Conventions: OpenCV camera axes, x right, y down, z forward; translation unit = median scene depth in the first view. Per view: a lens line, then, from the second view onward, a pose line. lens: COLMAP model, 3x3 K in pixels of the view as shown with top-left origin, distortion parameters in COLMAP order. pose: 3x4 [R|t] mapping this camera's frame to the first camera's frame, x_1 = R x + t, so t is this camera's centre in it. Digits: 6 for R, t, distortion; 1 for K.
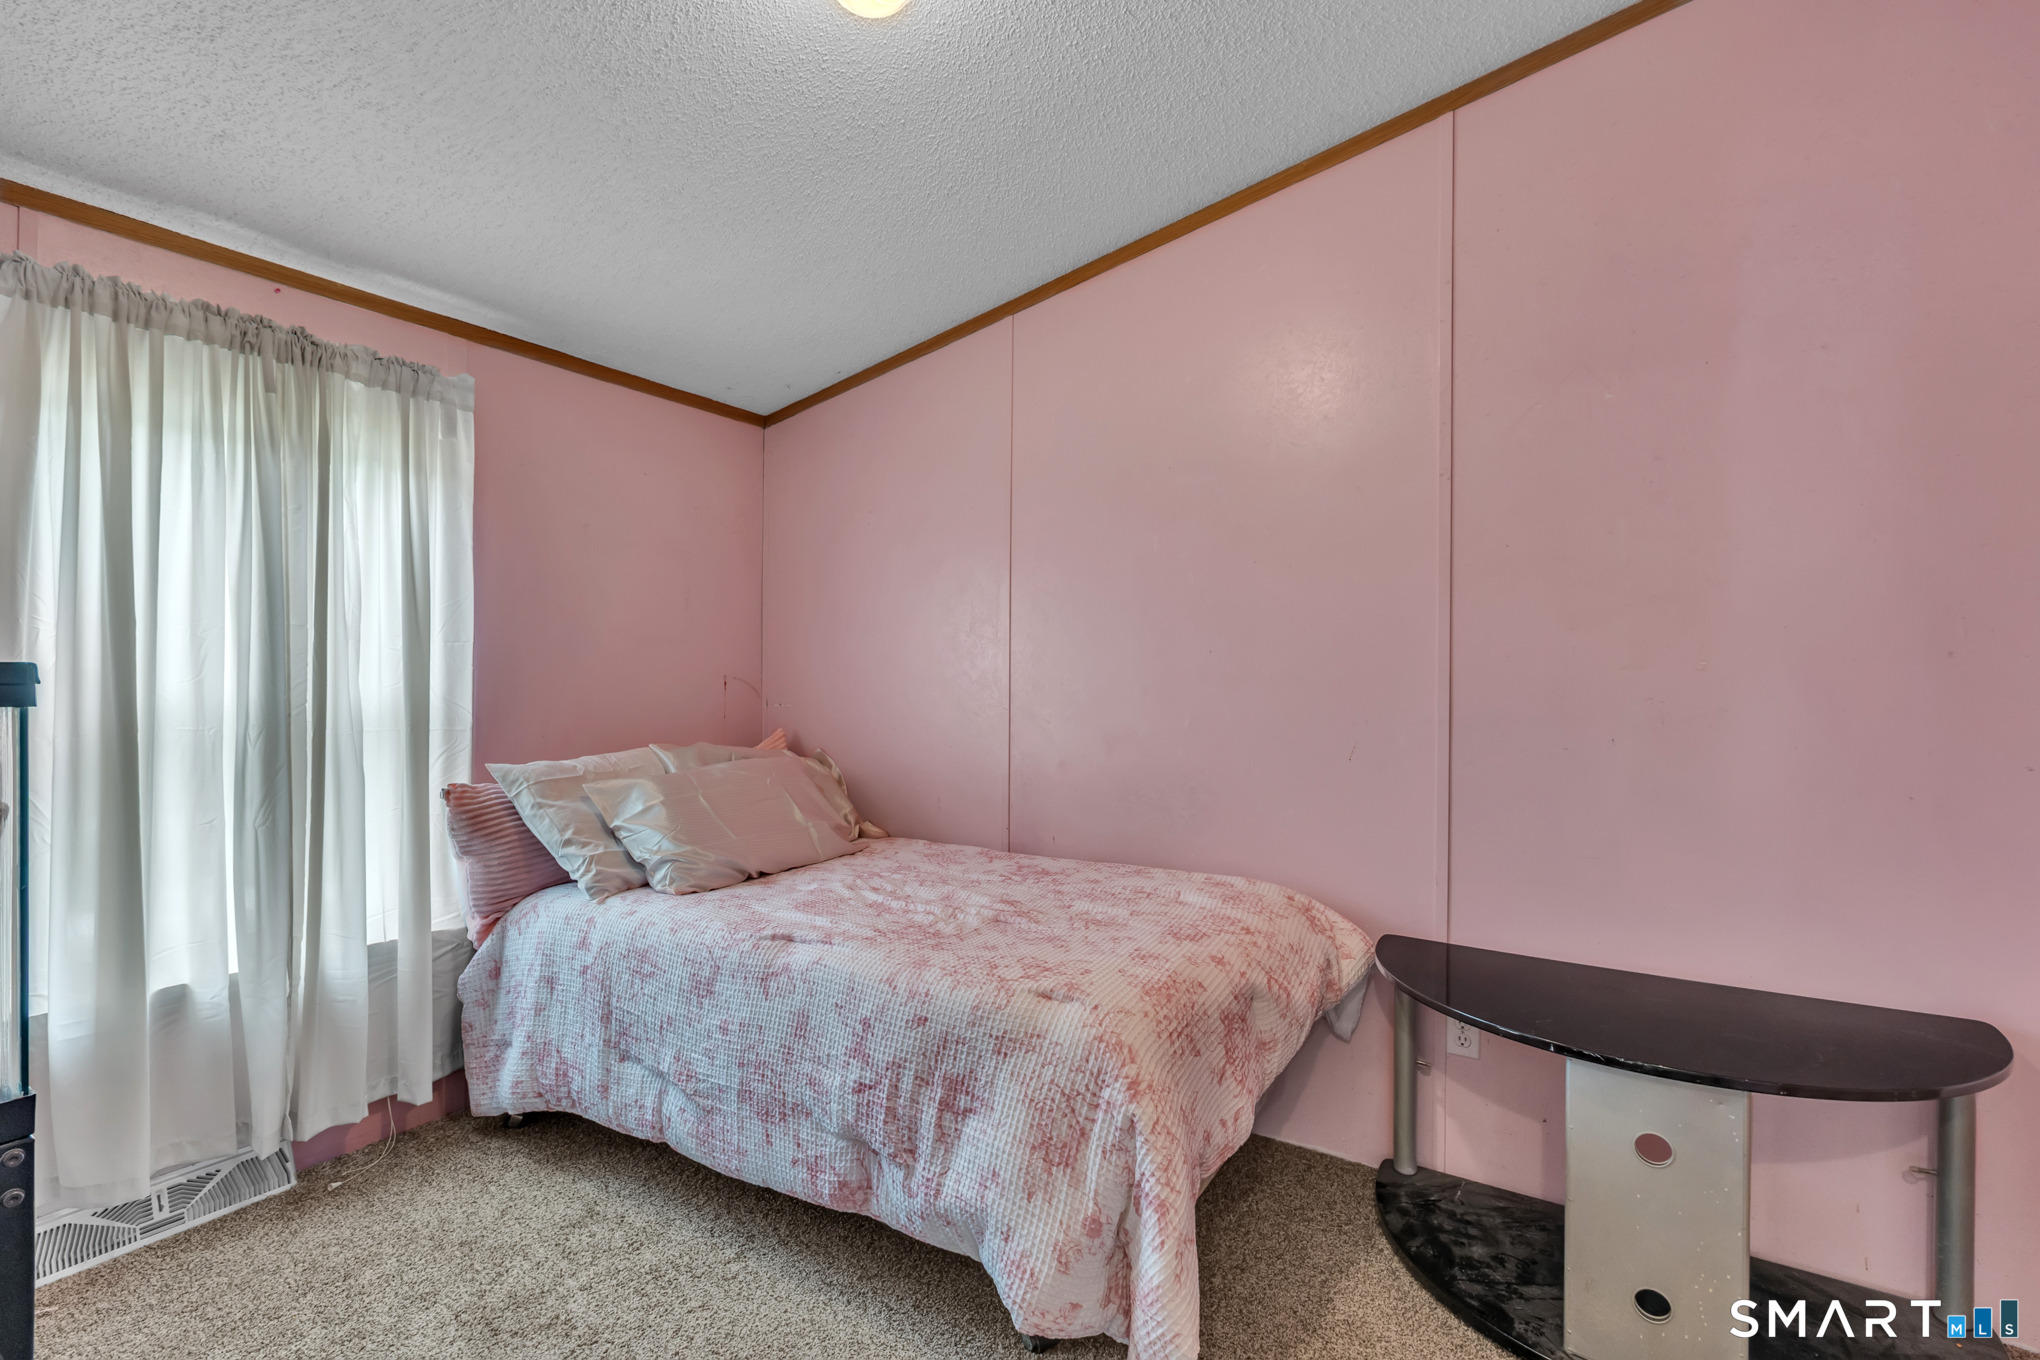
lens RADIAL K [[927.5, 0, 1019.3], [0, 927.5, 675.2], [0, 0, 1]] dist [0.000264, -0.000234]
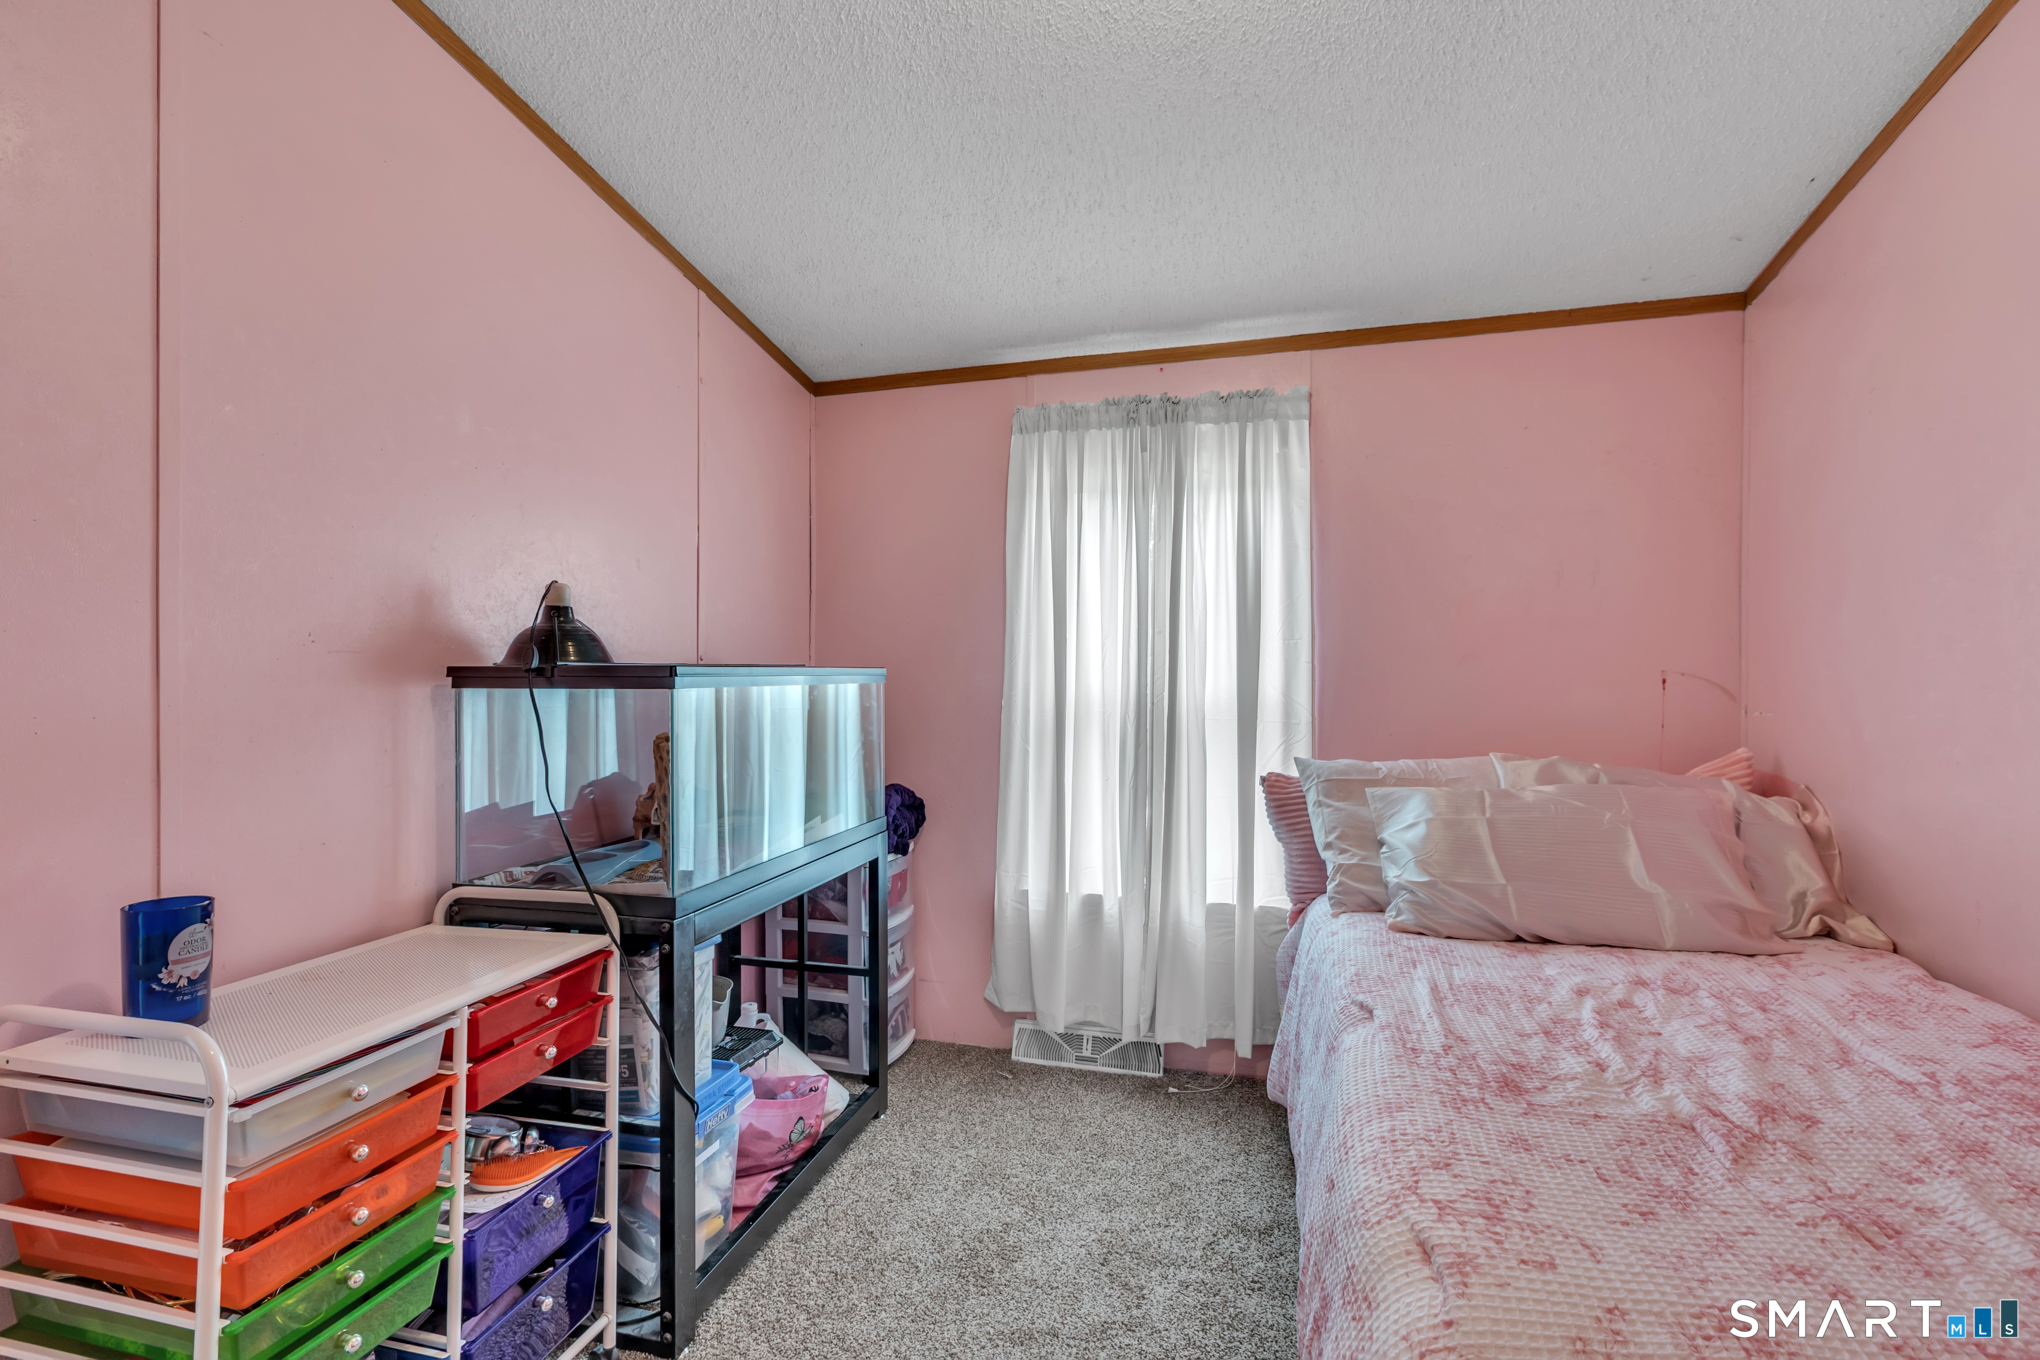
lens RADIAL K [[927.5, 0, 1019.3], [0, 927.5, 675.2], [0, 0, 1]] dist [0.000264, -0.000234]
pose [[0.280847, 0.001322, -0.959752, 0.347280], [0.002942, 0.999993, 0.002238, 0.001040], [0.959748, -0.003452, 0.280841, 0.431751]]
